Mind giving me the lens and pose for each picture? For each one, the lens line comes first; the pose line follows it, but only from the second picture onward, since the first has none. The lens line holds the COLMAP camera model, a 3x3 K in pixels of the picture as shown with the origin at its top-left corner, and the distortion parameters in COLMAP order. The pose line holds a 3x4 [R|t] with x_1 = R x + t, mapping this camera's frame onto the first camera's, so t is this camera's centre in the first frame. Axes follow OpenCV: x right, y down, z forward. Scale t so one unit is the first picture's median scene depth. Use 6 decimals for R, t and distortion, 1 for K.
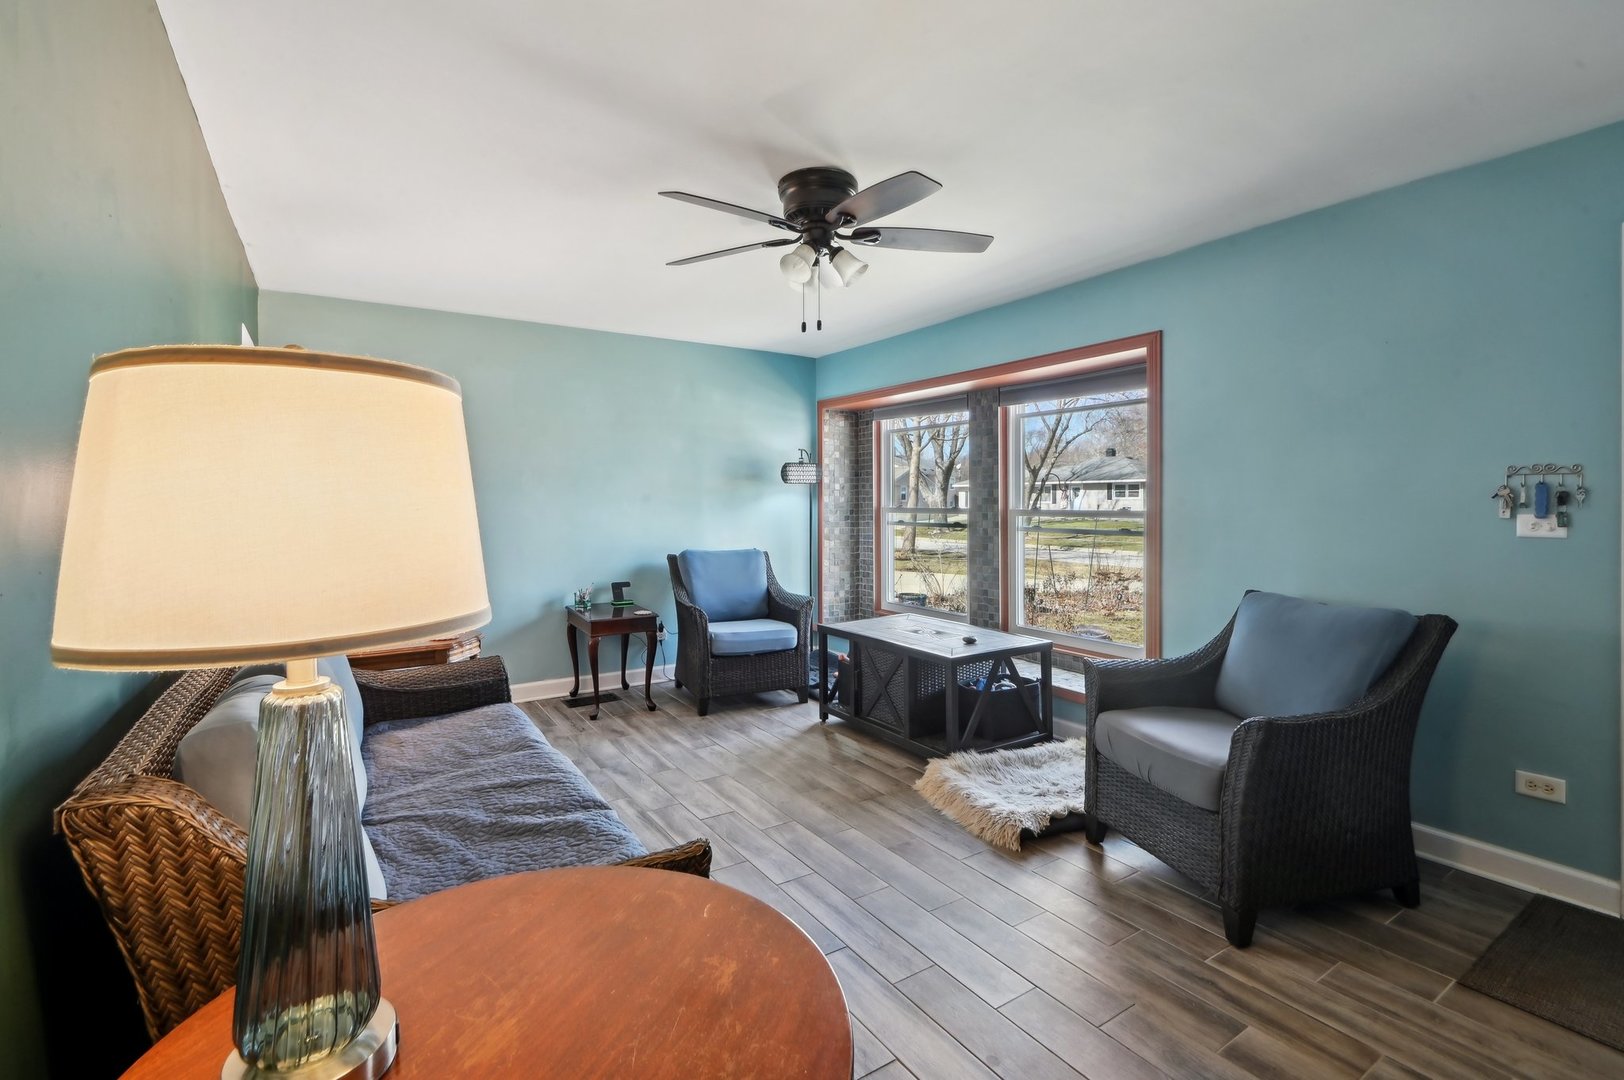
lens RADIAL K [[752.1, 0, 819.4], [0, 752.1, 531.1], [0, 0, 1]] dist [0.002465, -0.003735]
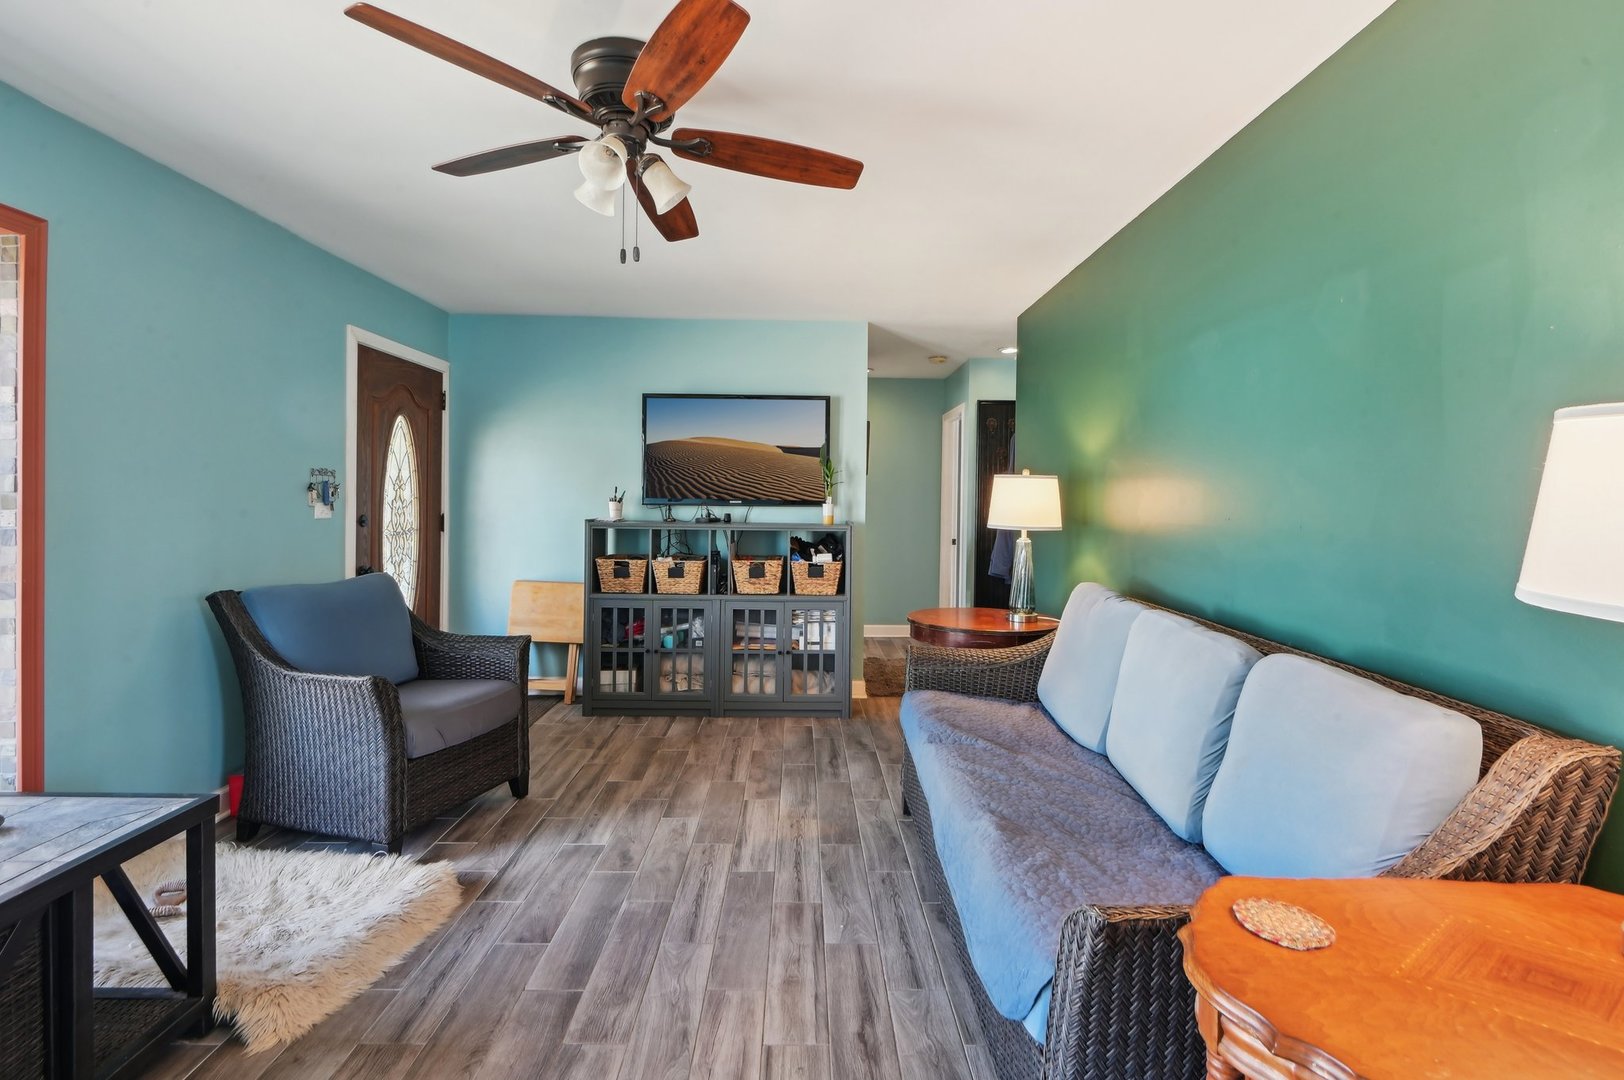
lens RADIAL K [[752.1, 0, 821.2], [0, 752.1, 503.7], [0, 0, 1]] dist [0.002465, -0.003735]
pose [[-0.855902, -0.008401, 0.517069, -0.629907], [0.008492, 0.999505, 0.030295, -0.056078], [-0.517068, 0.030320, -0.855407, 1.742103]]
